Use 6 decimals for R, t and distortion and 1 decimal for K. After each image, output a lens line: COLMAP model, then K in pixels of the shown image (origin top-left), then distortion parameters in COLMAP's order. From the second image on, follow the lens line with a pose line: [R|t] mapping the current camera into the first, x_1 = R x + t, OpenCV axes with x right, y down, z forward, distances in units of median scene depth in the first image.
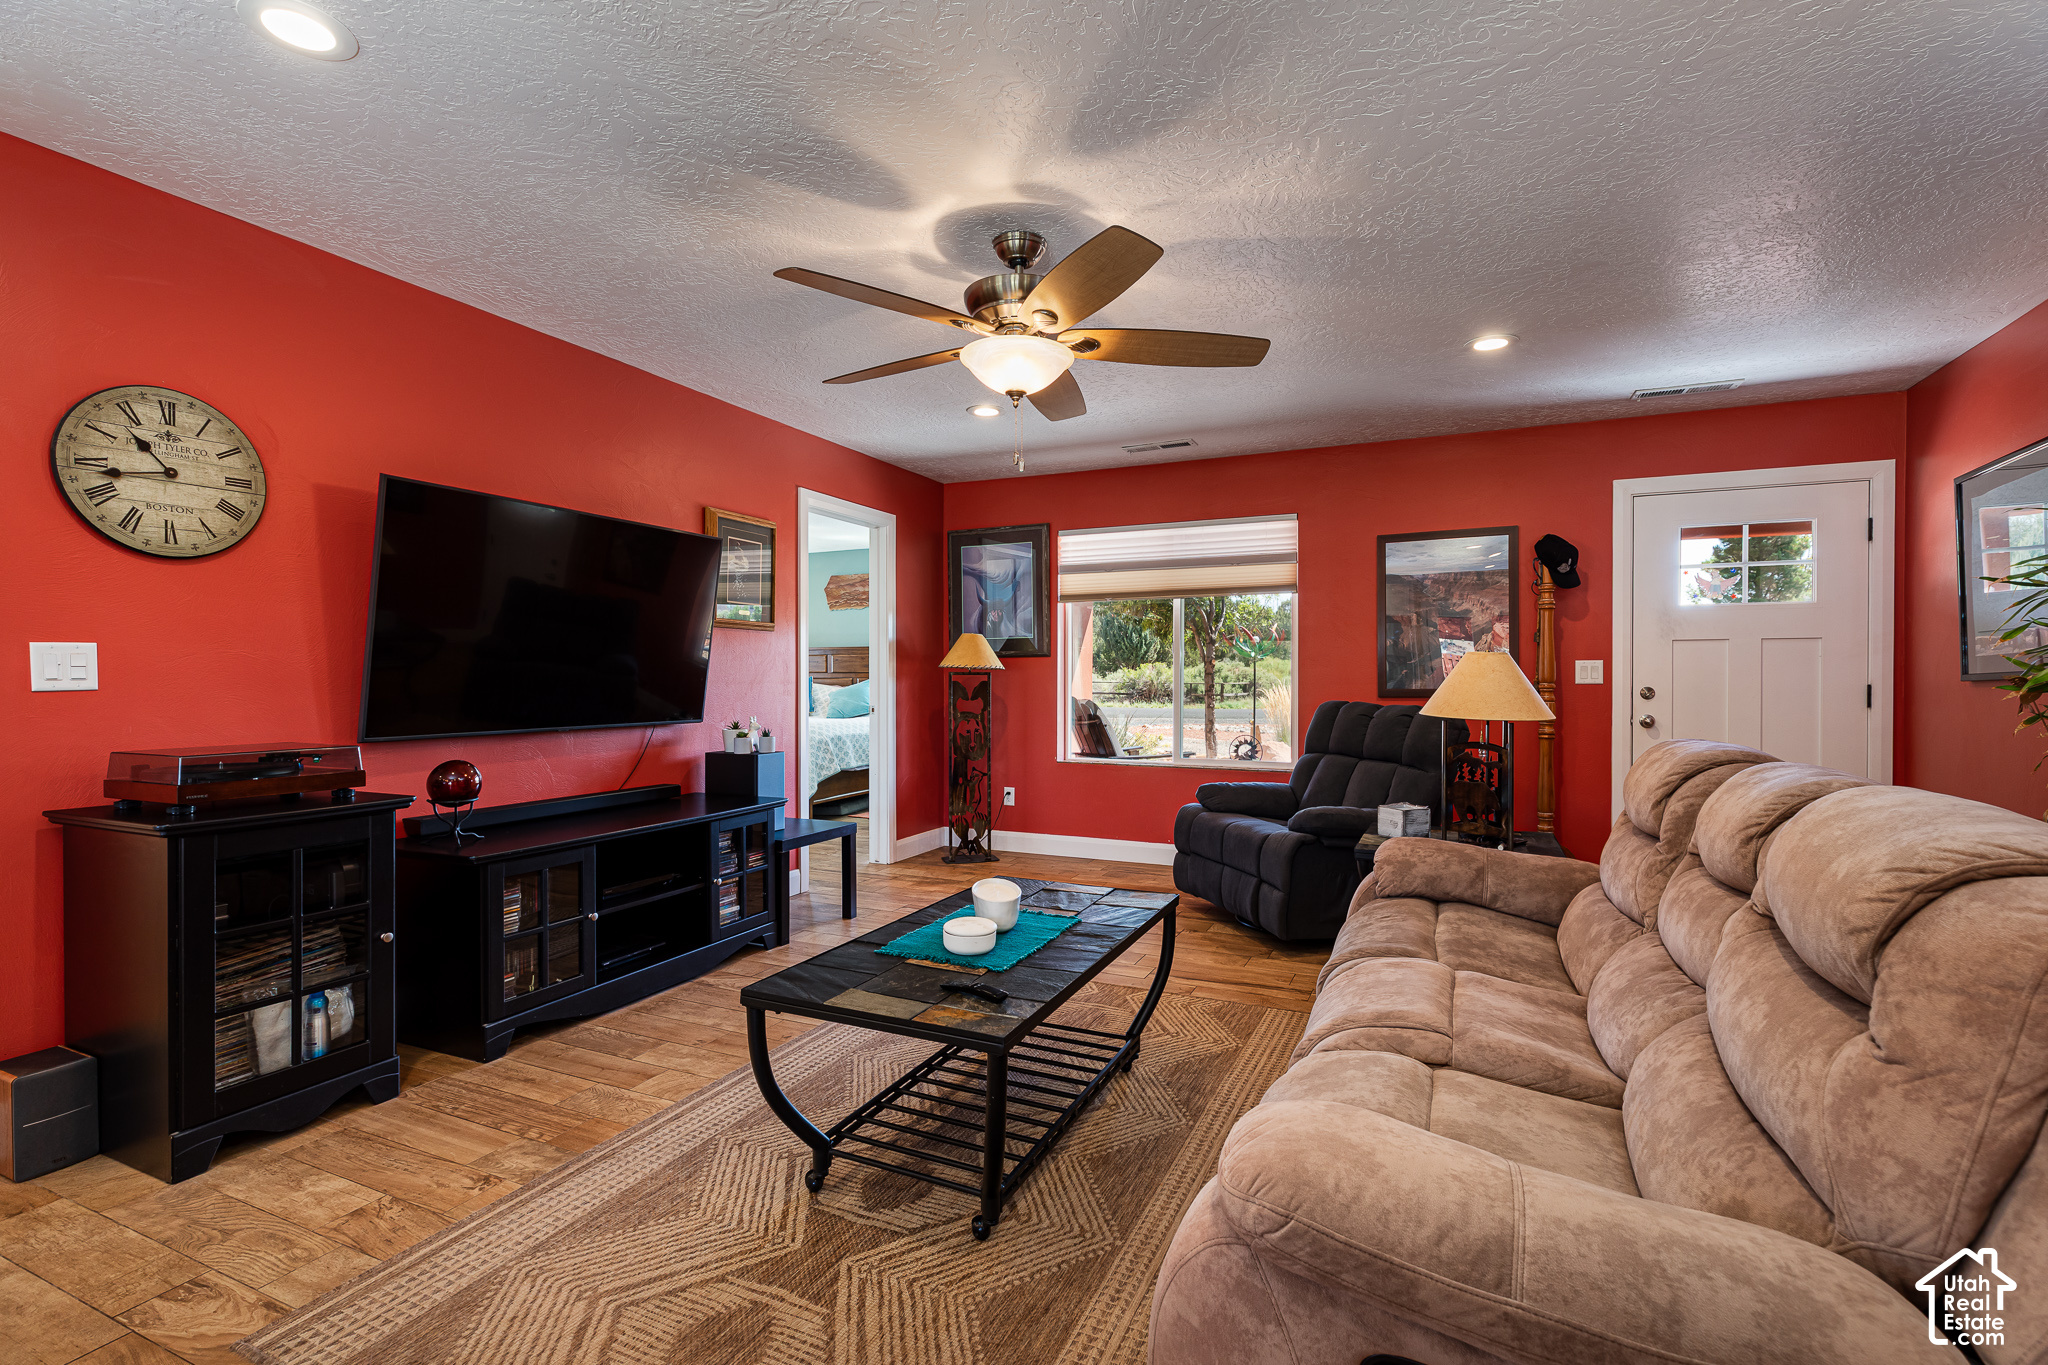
lens RADIAL K [[927.7, 0, 1024.0], [0, 927.7, 682.5], [0, 0, 1]] dist [-0.000462, -0.000210]
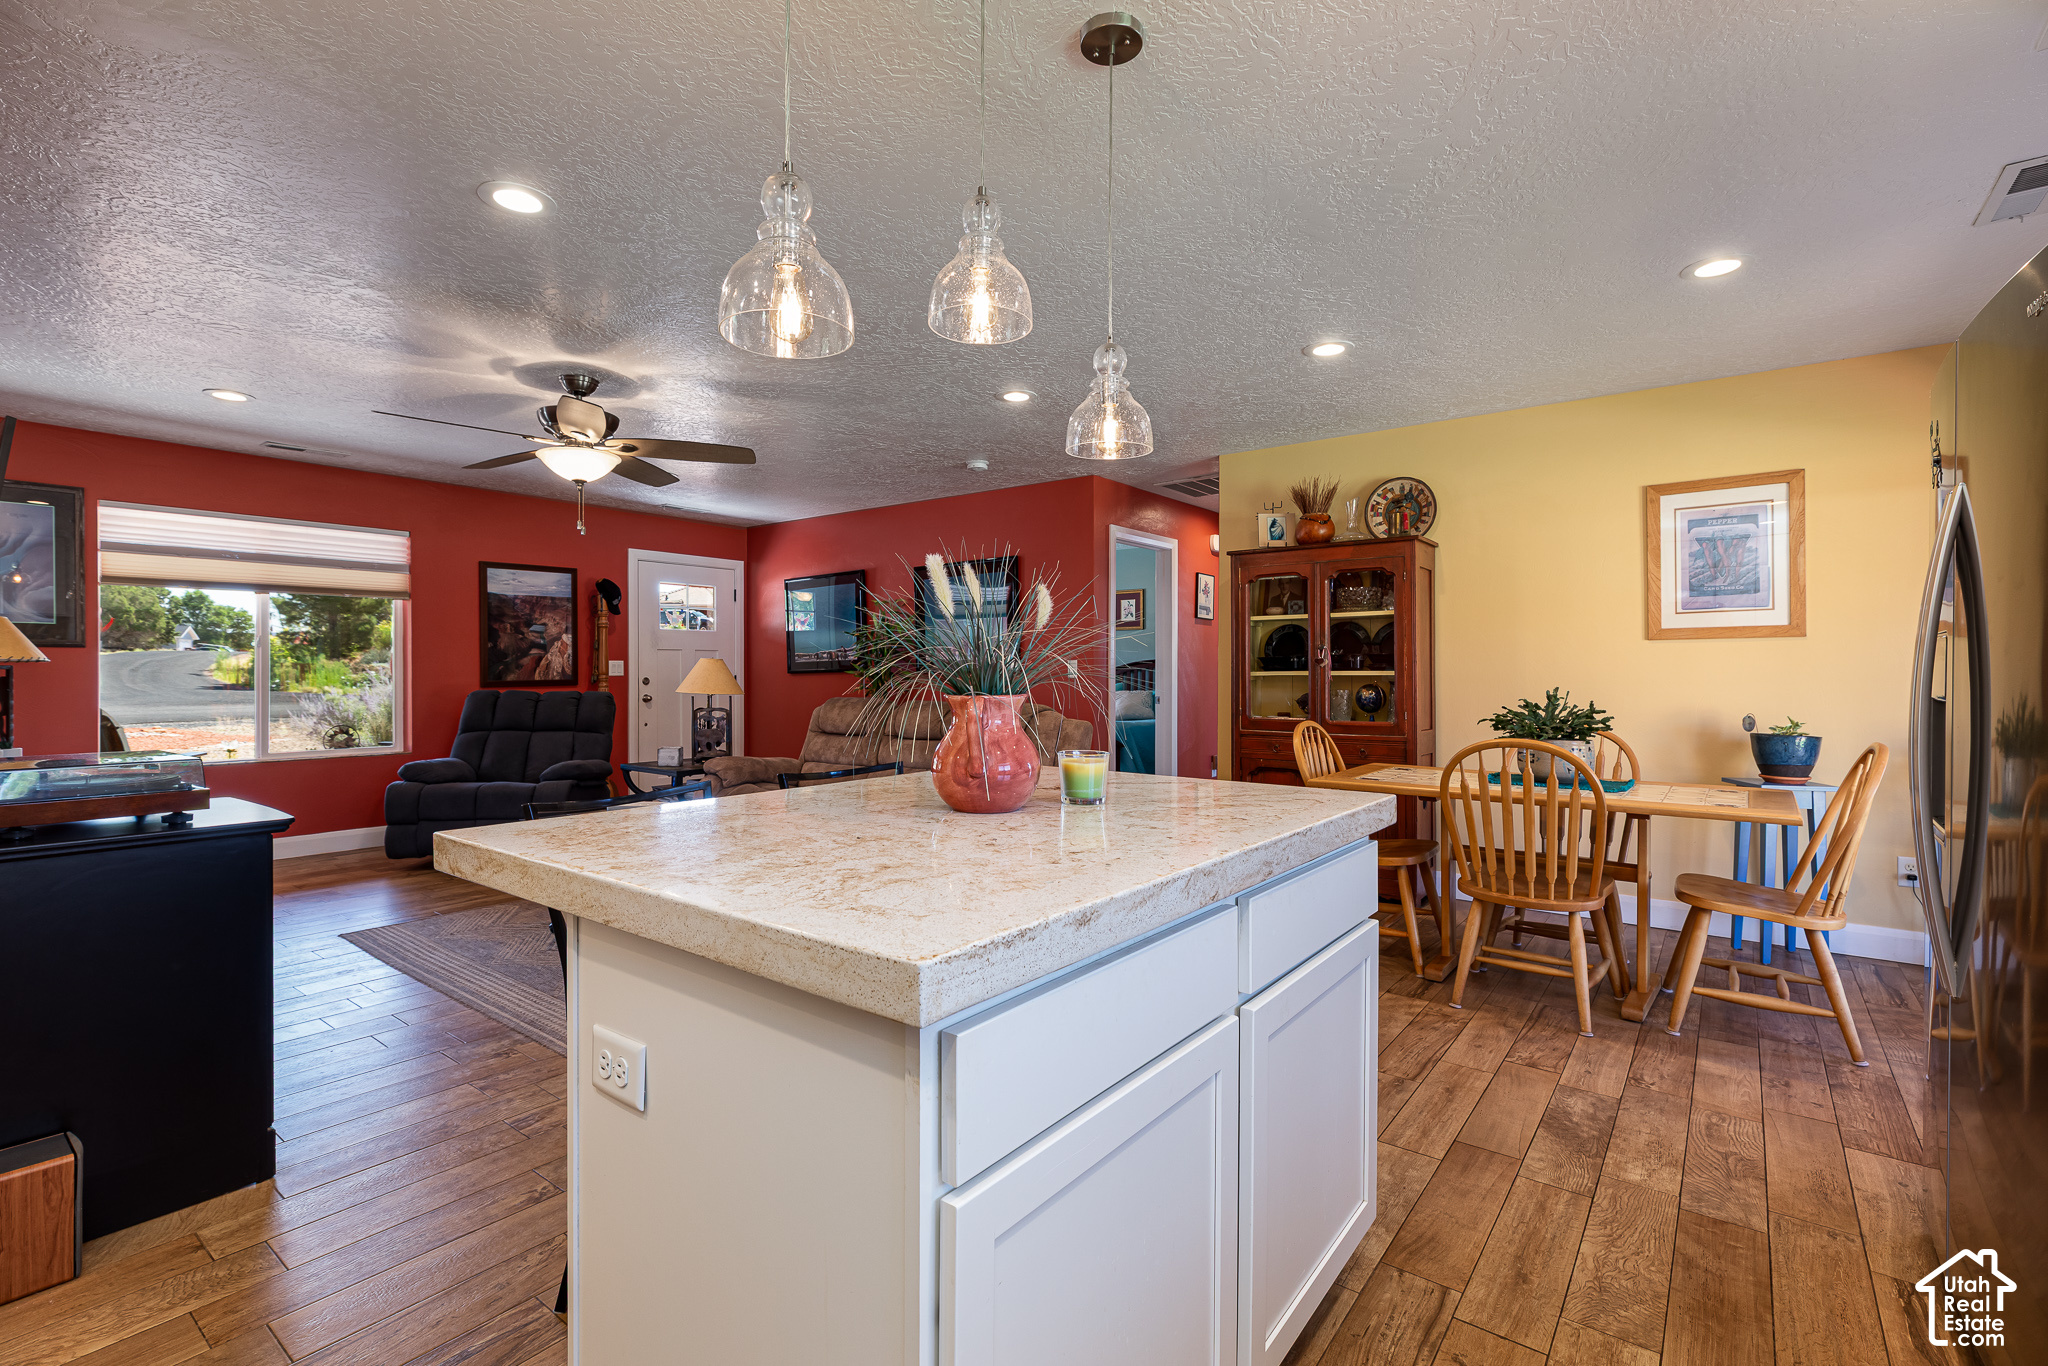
lens RADIAL K [[905.3, 0, 1020.1], [0, 905.3, 676.7], [0, 0, 1]] dist [0.001614, 0.000451]
pose [[0.225273, -0.007634, 0.974266, -0.736926], [0.005723, 0.999962, 0.006512, -0.002998], [-0.974279, 0.004109, 0.225308, -0.006880]]
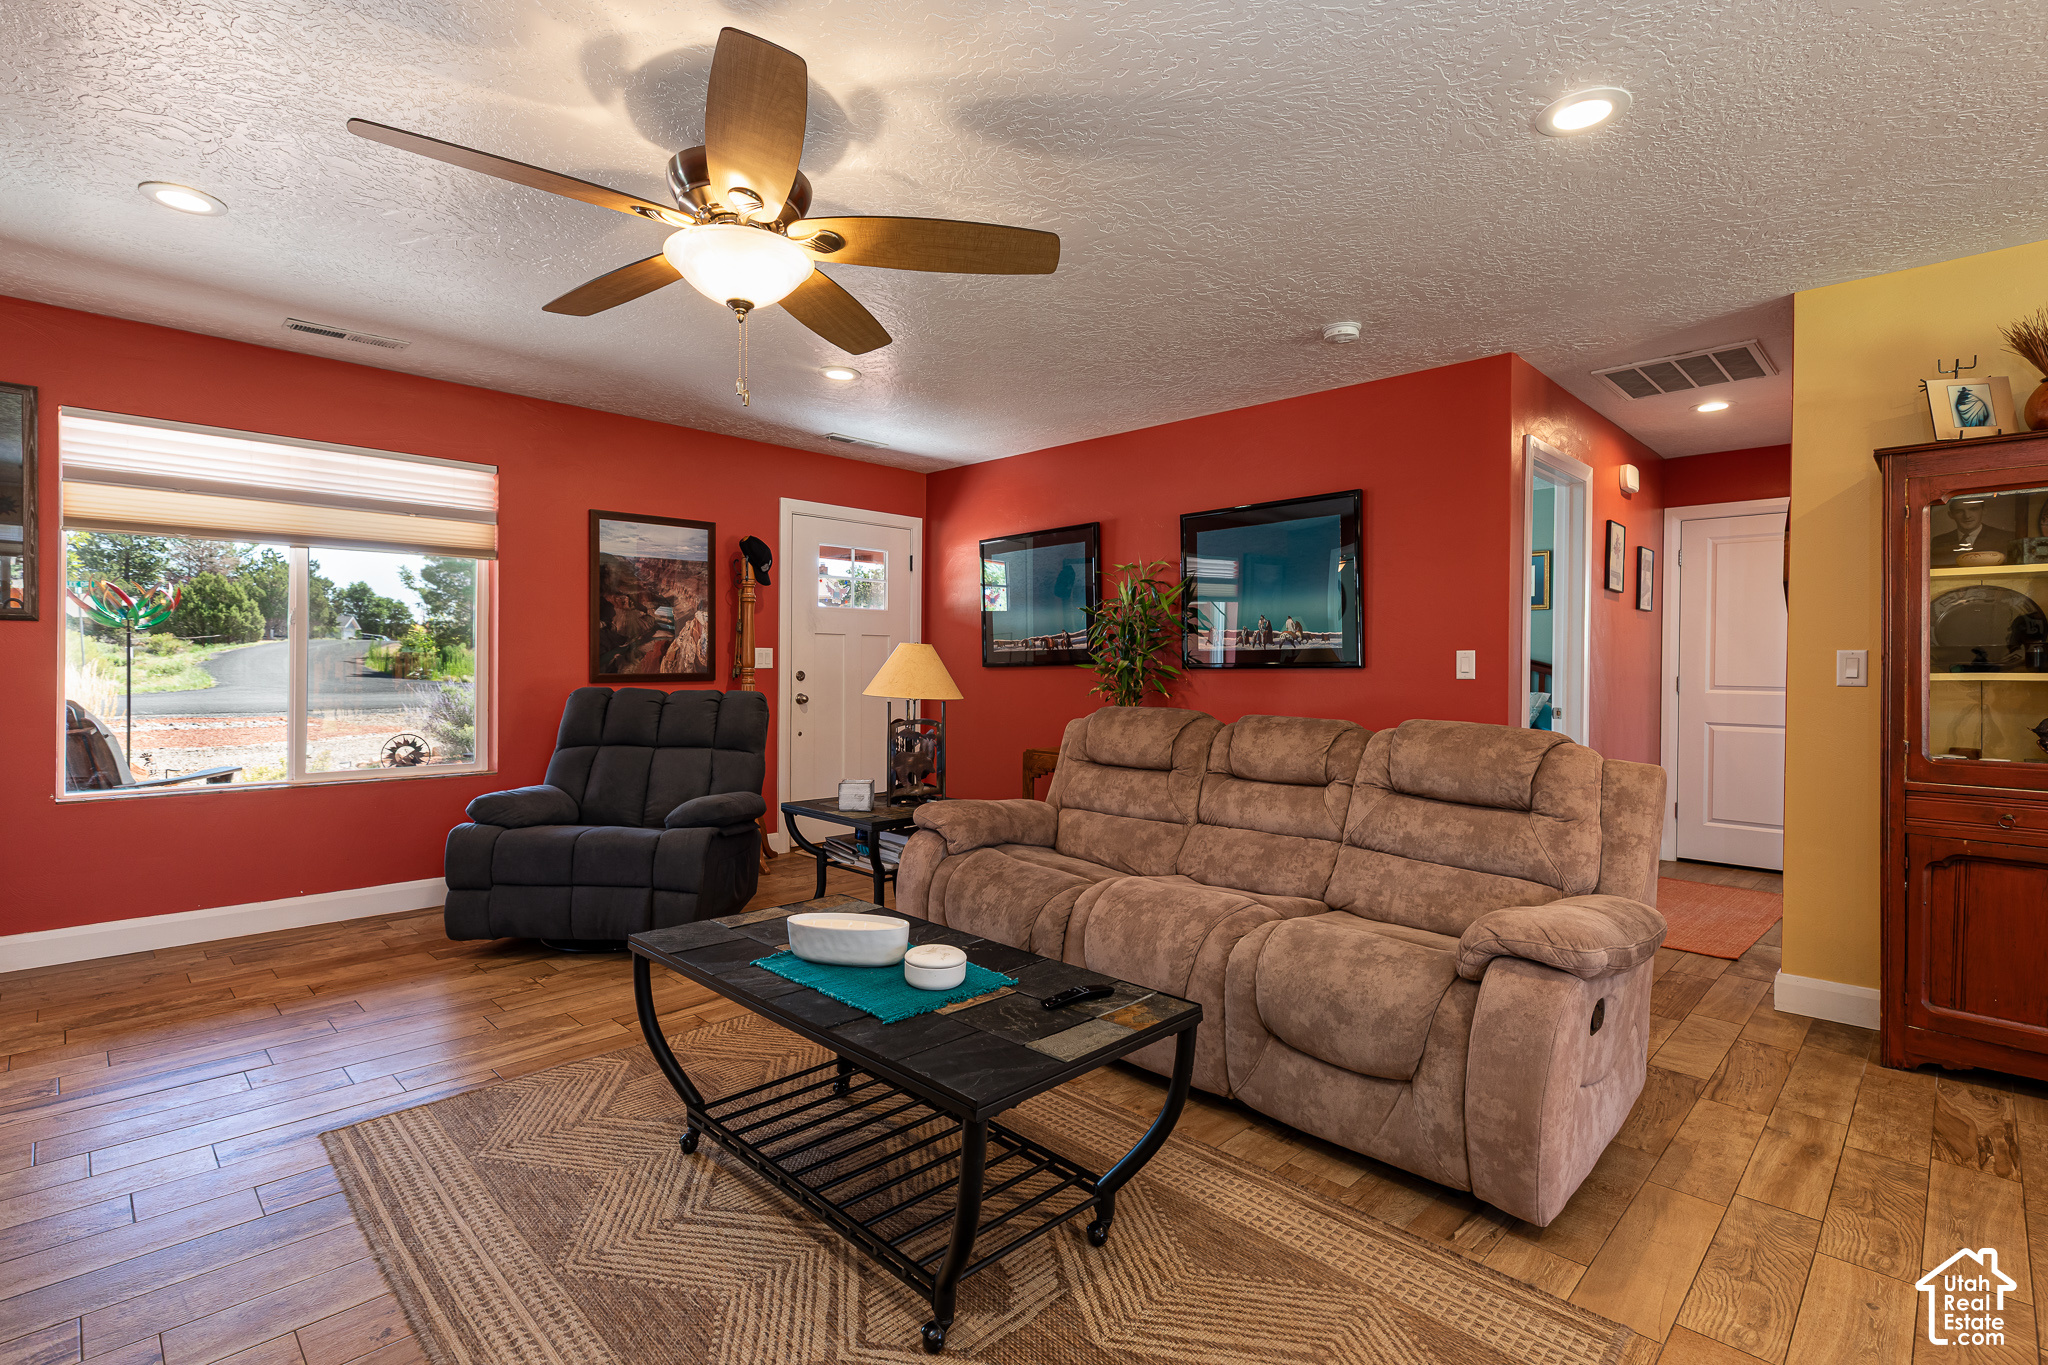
lens RADIAL K [[943.0, 0, 1024.6], [0, 943.0, 672.7], [0, 0, 1]] dist [0.002731, -0.000350]
pose [[0.344464, -0.006031, 0.938780, -0.395146], [-0.003092, 0.999967, 0.007558, -0.003052], [-0.938795, -0.005507, 0.344433, 0.290199]]
